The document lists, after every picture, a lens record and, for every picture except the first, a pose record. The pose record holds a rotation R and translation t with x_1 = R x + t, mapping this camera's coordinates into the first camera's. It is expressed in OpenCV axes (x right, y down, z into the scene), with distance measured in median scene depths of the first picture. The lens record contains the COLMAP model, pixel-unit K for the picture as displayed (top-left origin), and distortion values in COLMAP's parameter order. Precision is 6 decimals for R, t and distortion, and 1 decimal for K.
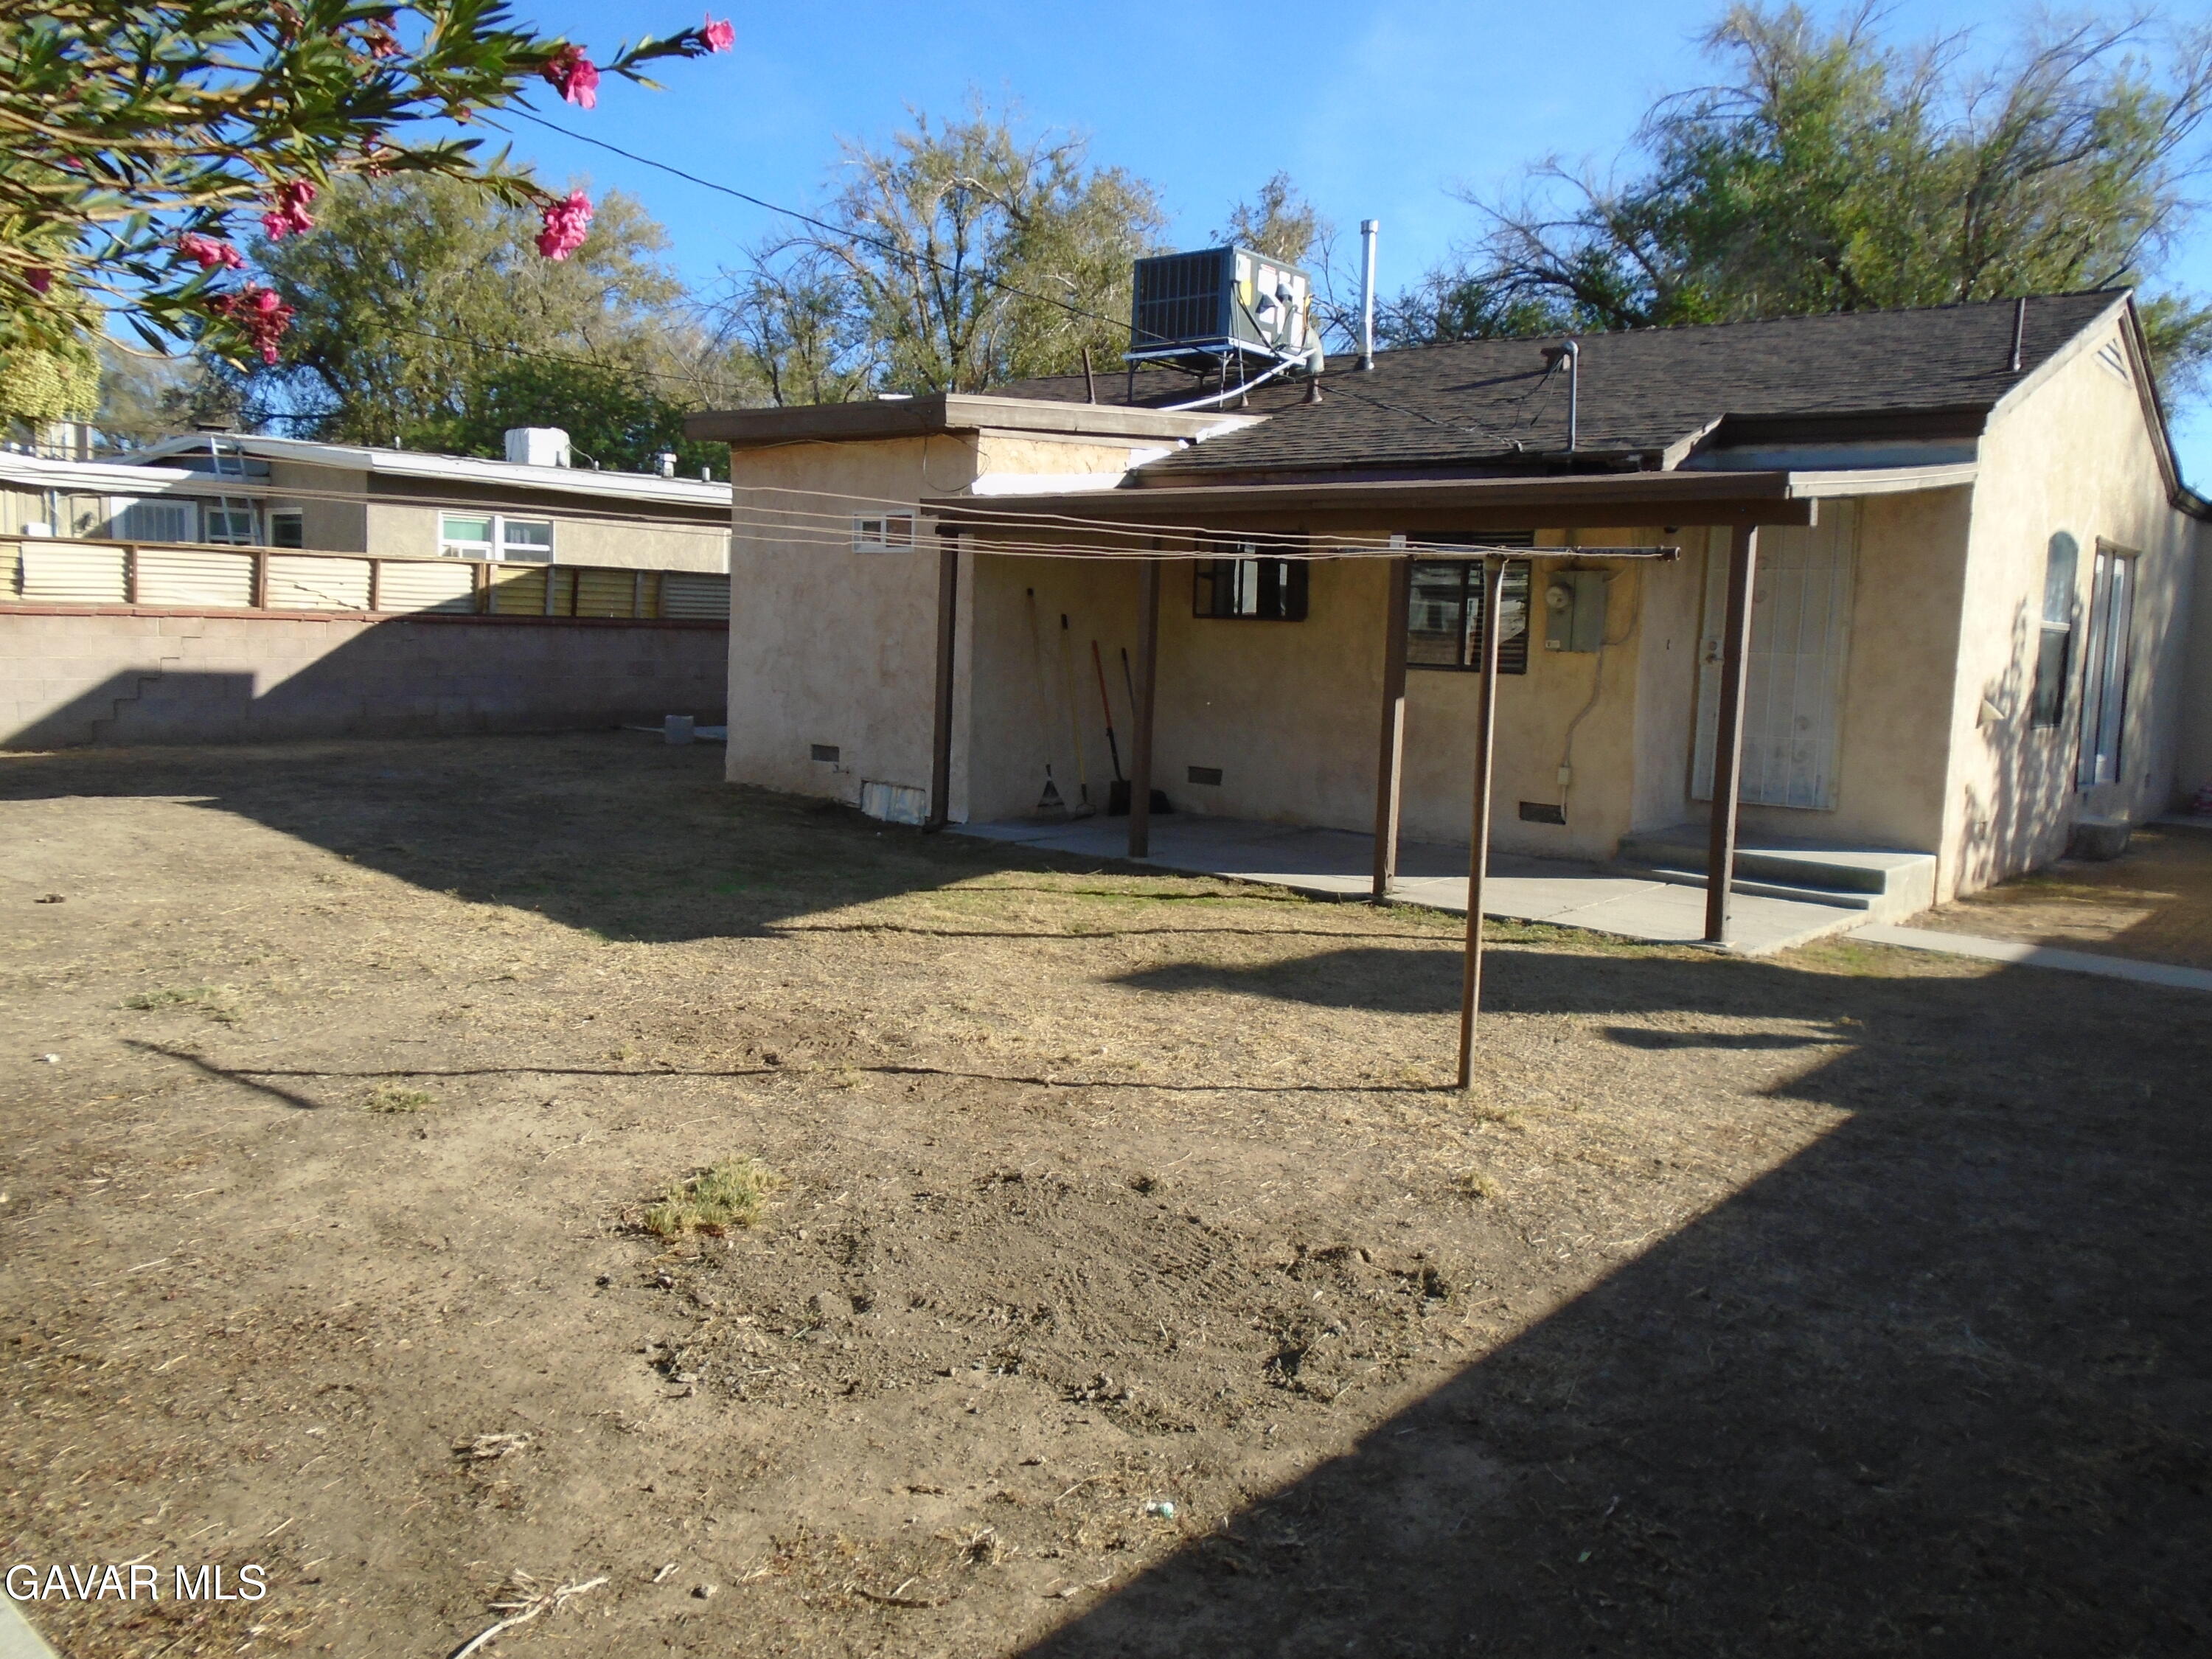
lens RADIAL K [[1679.1, 0, 1106.6], [0, 1679.1, 824.0], [0, 0, 1]] dist [-0.026112, 0.016384]
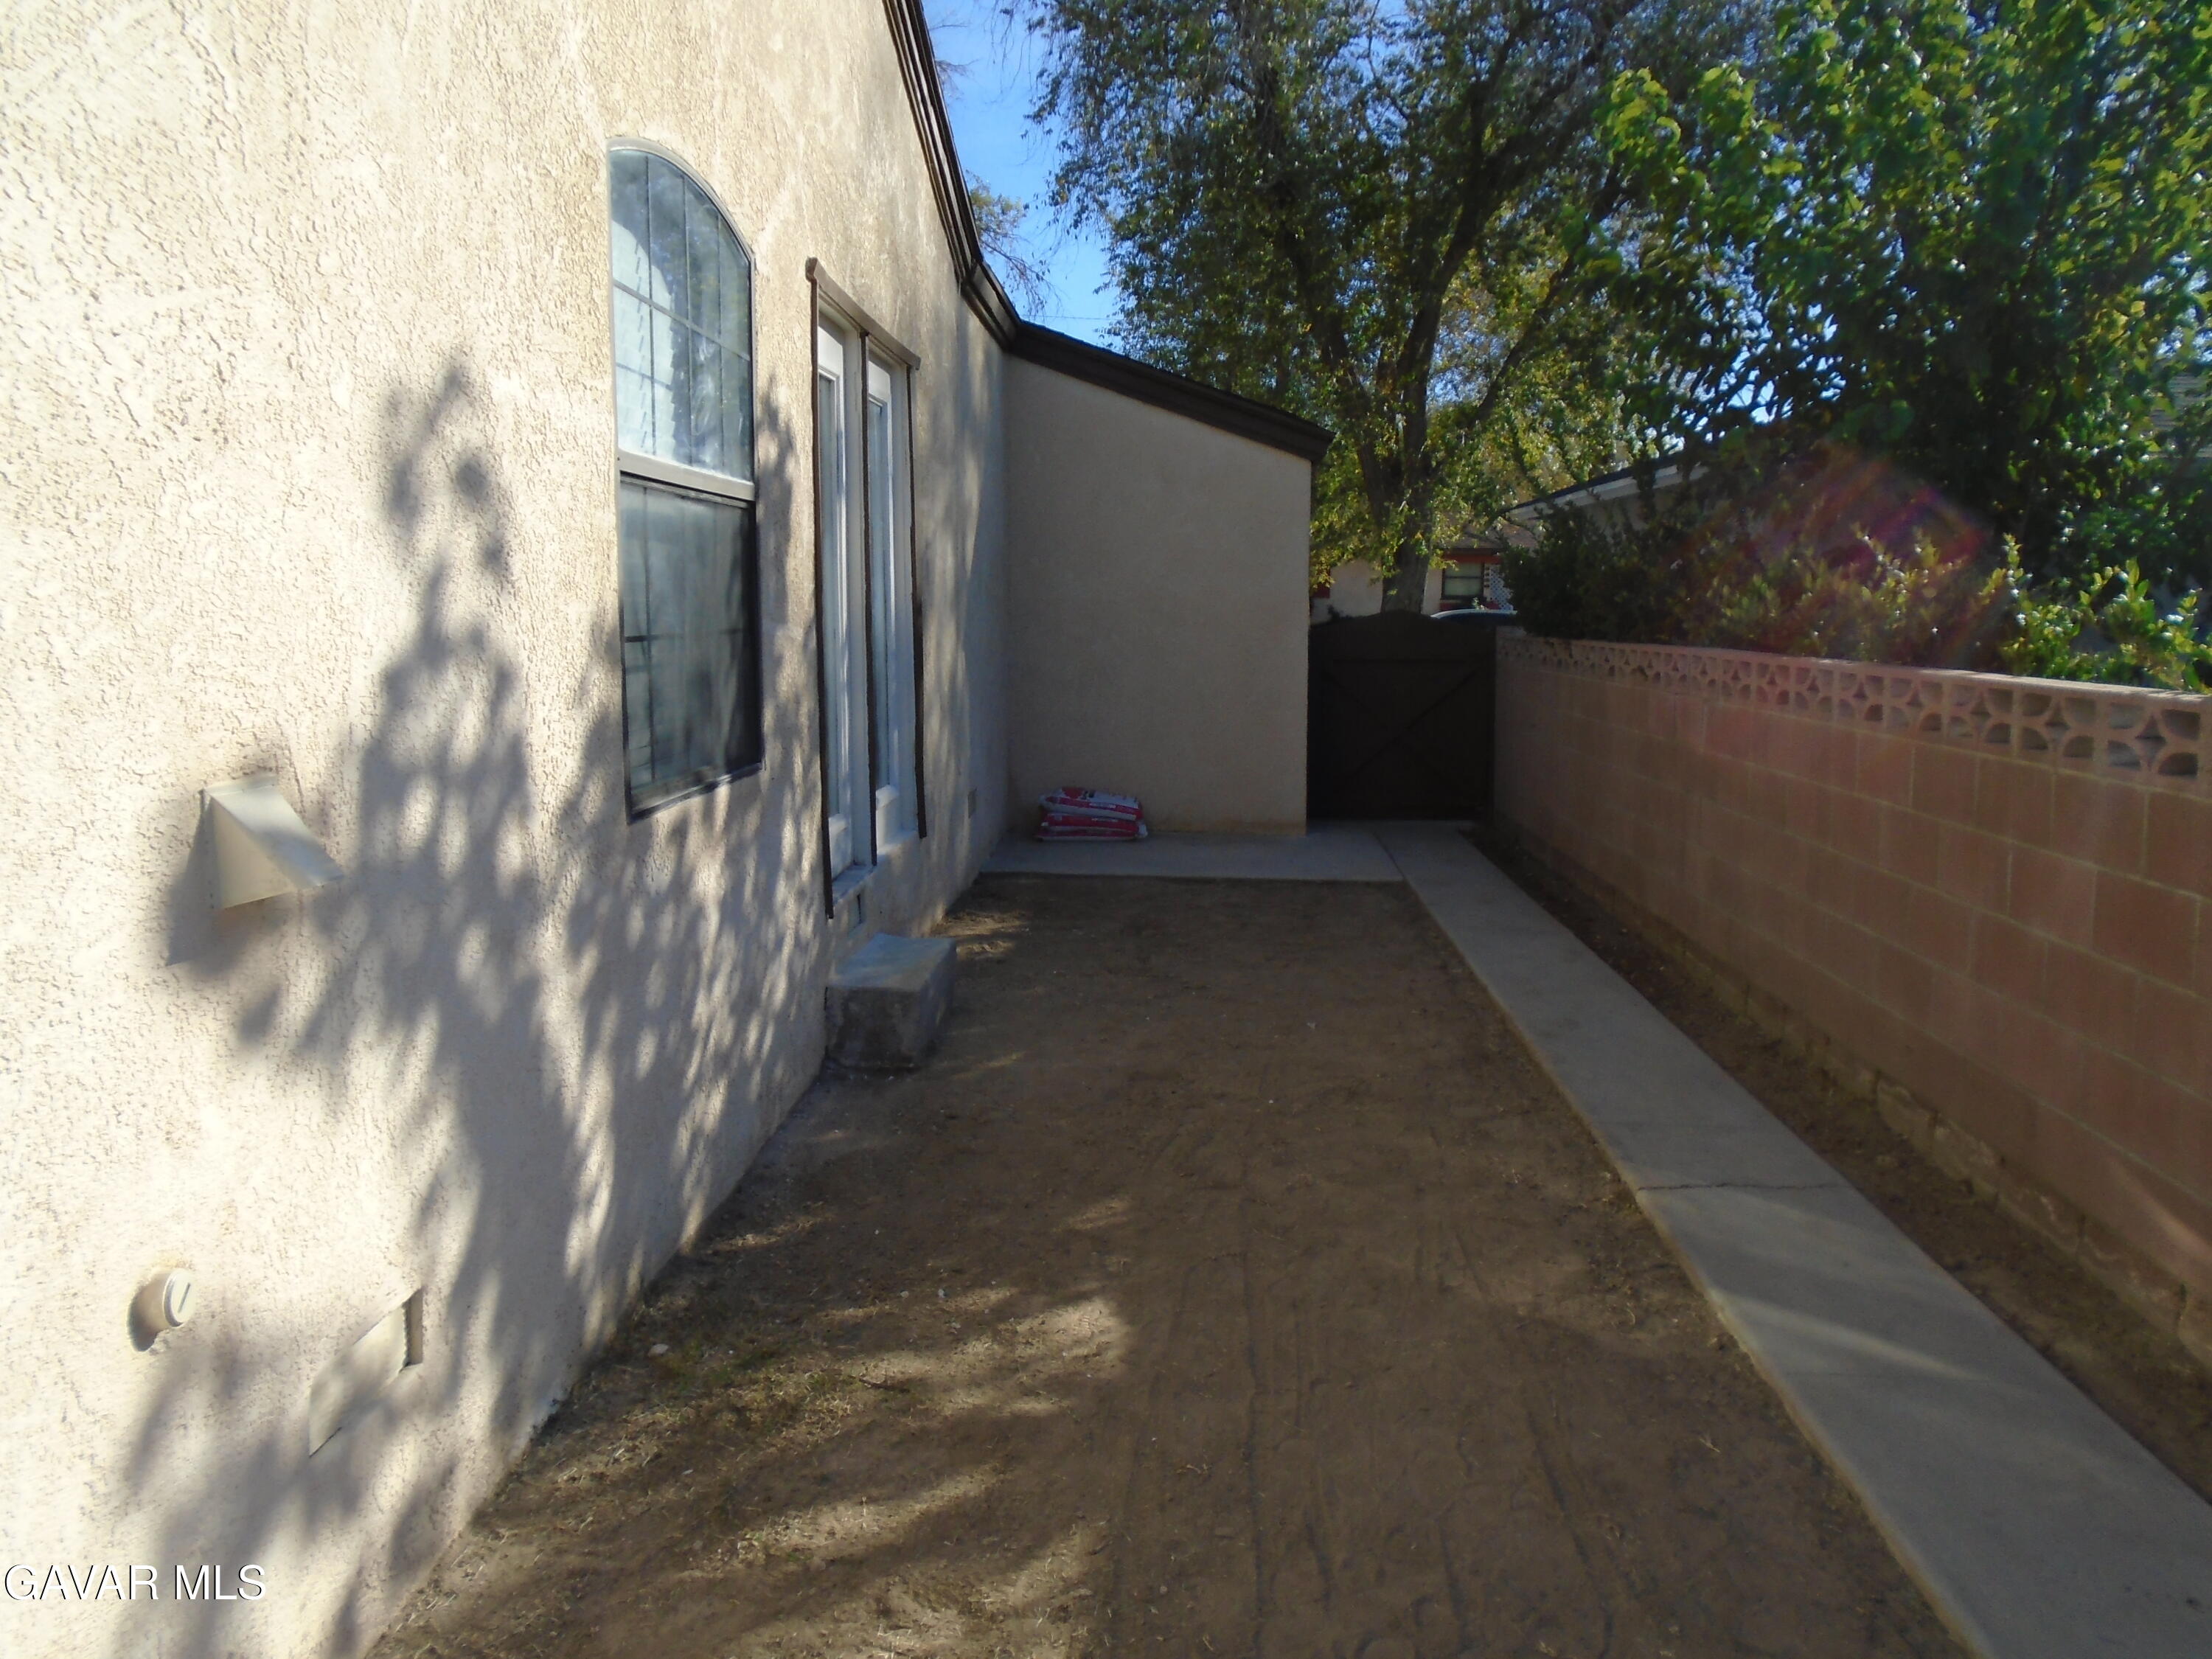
lens RADIAL K [[1679.1, 0, 1105.7], [0, 1679.1, 828.8], [0, 0, 1]] dist [-0.026112, 0.016384]
pose [[0.795664, -0.111779, 0.595335, 0.409221], [0.090795, 0.993731, 0.065234, -0.062864], [-0.598895, 0.002149, 0.800825, 0.658312]]
